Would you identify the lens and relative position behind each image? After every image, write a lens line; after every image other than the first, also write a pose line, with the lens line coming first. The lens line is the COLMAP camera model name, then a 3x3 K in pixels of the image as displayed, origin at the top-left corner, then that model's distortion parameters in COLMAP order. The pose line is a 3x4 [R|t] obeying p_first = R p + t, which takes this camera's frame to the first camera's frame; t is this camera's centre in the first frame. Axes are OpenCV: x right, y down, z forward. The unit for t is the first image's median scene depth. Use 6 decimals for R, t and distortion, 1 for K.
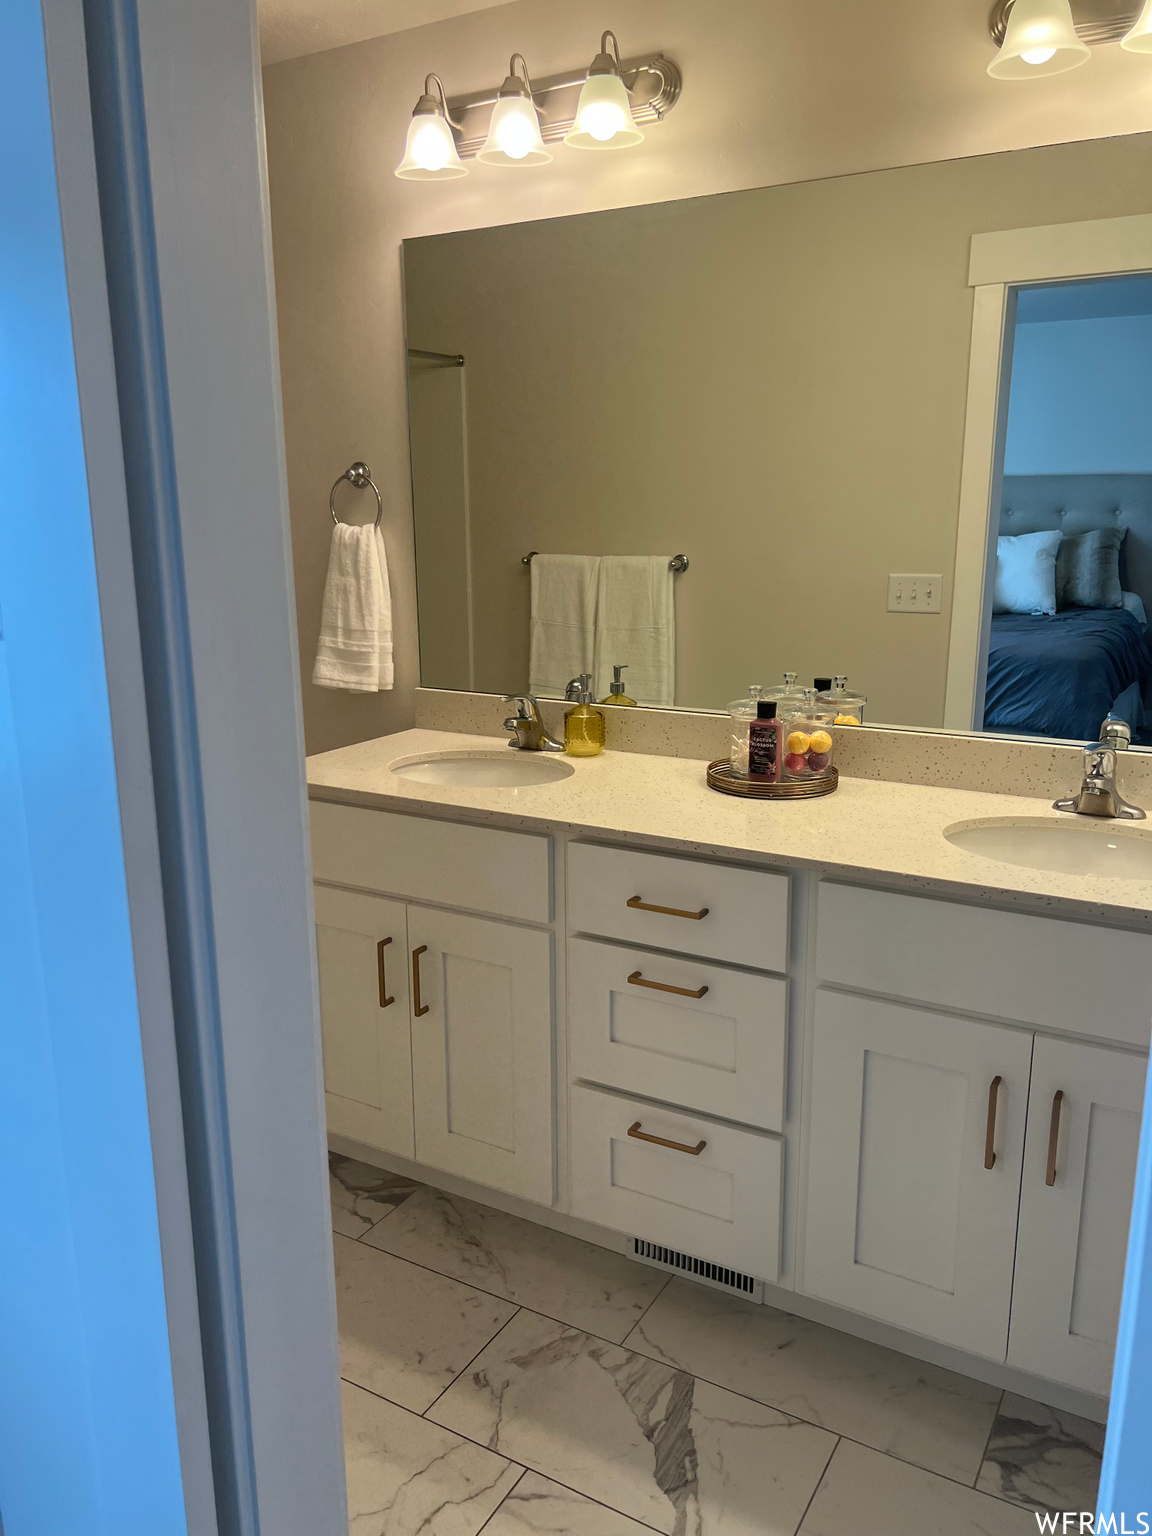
lens RADIAL K [[1155.1, 0, 567.6], [0, 1155.1, 766.8], [0, 0, 1]] dist [-0.002107, -0.003052]
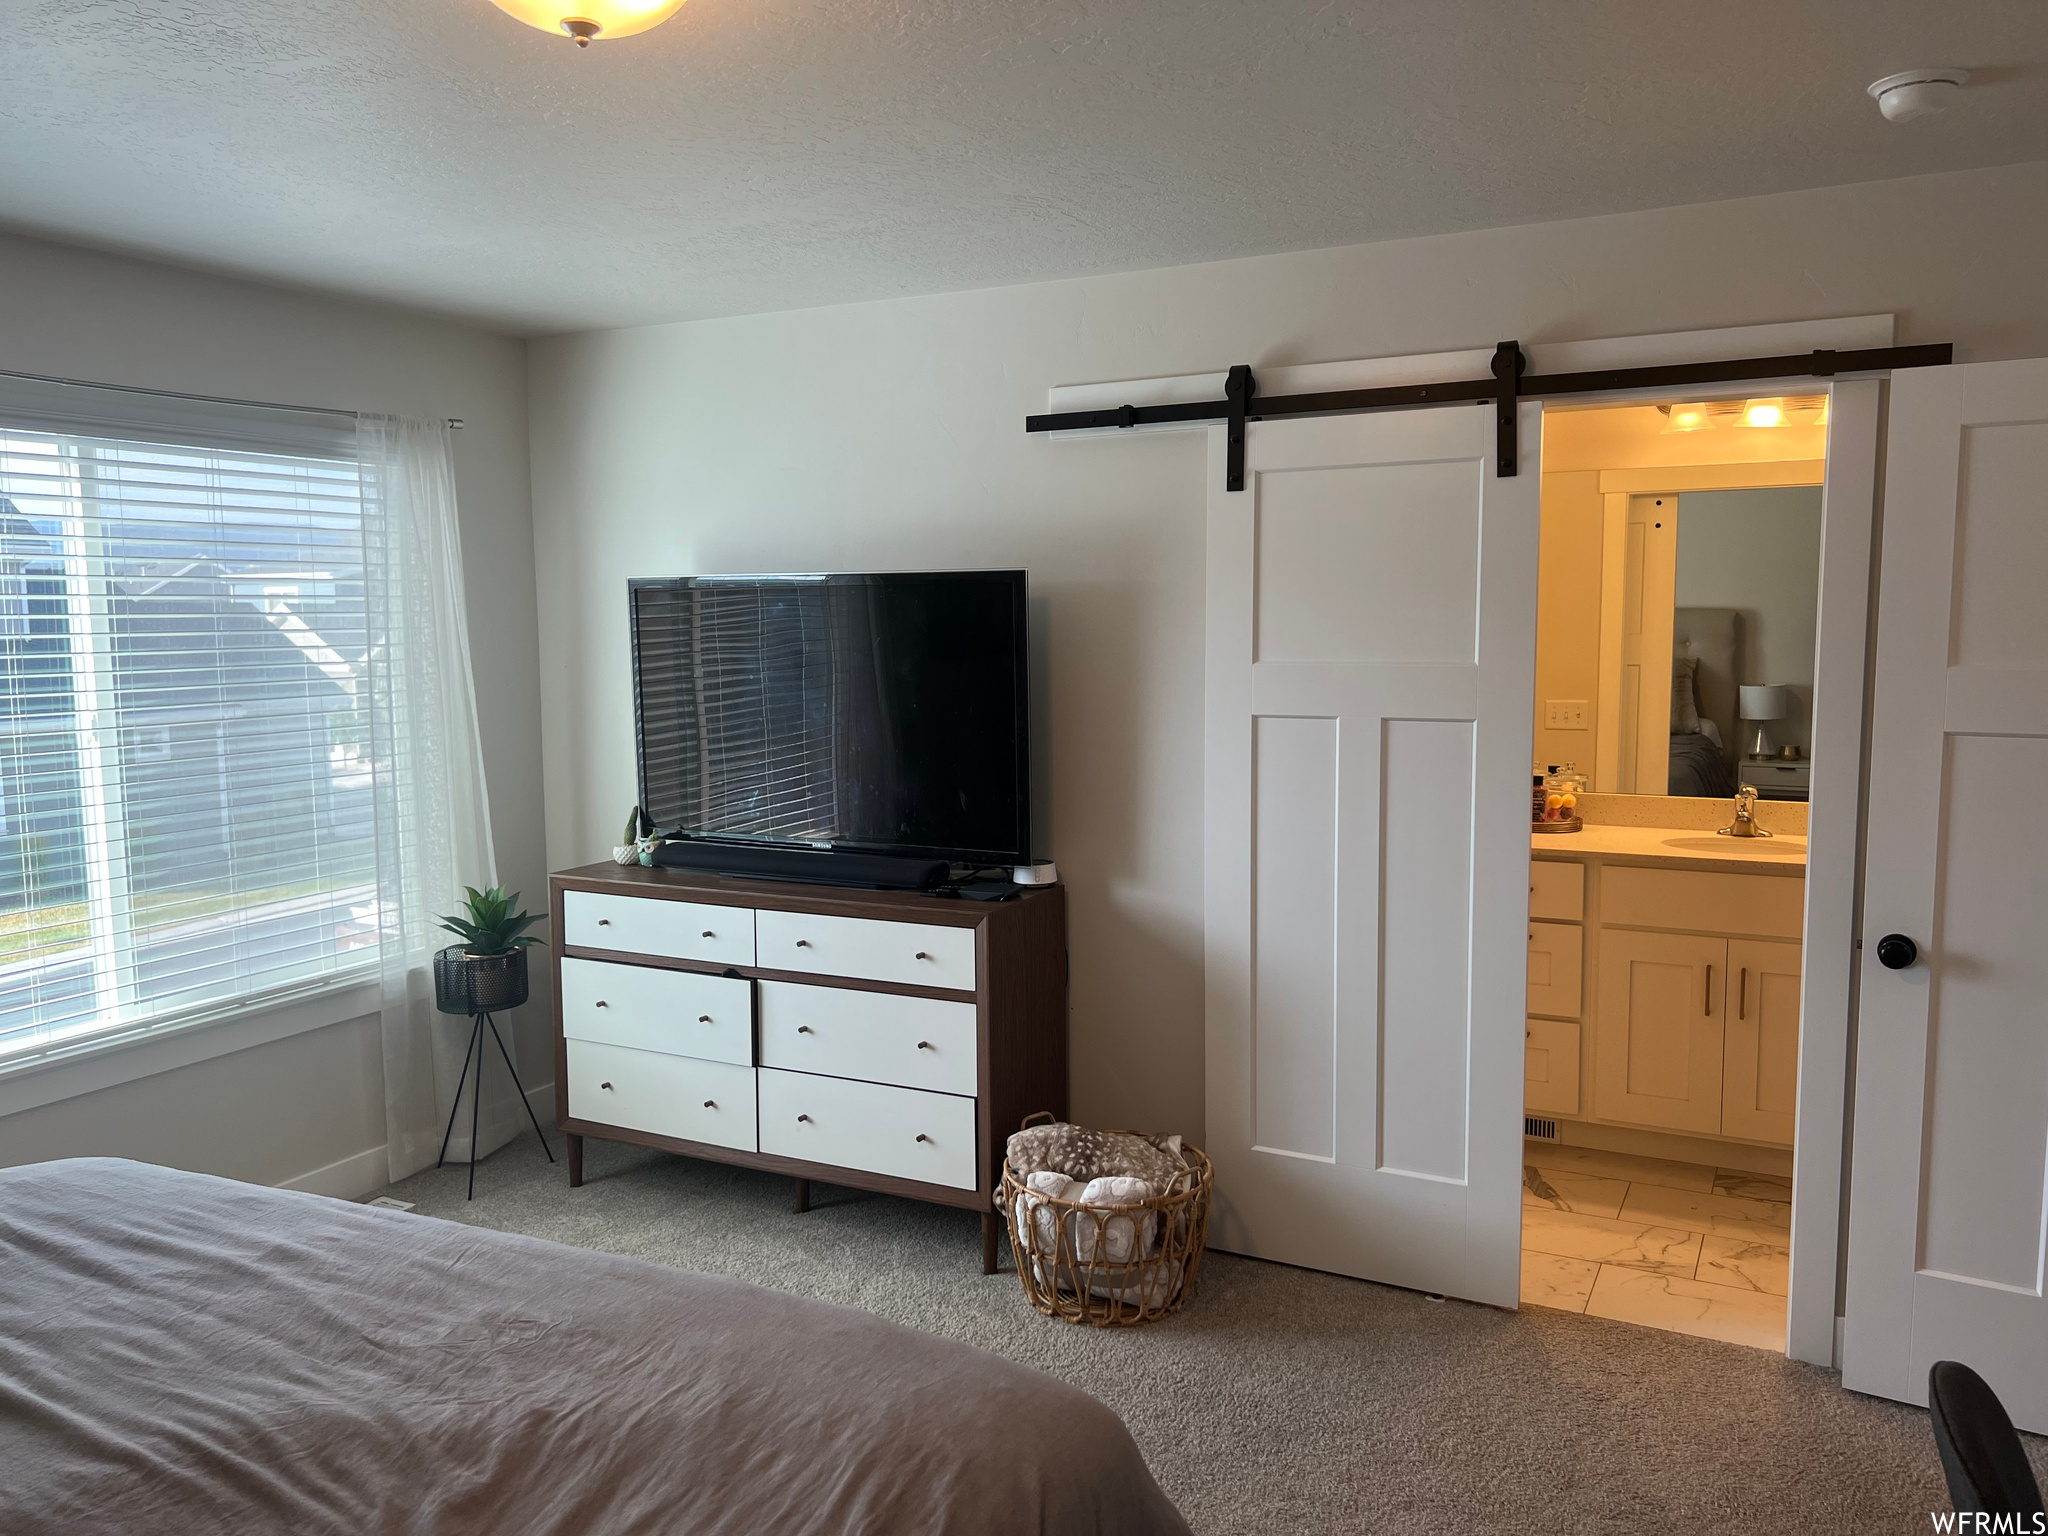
lens RADIAL K [[1540.2, 0, 1032.2], [0, 1540.2, 766.0], [0, 0, 1]] dist [-0.002107, -0.003052]
pose [[0.998195, -0.003363, 0.059970, -0.673102], [0.010900, 0.991997, -0.125789, 0.196572], [-0.059067, 0.126215, 0.990243, -1.114397]]
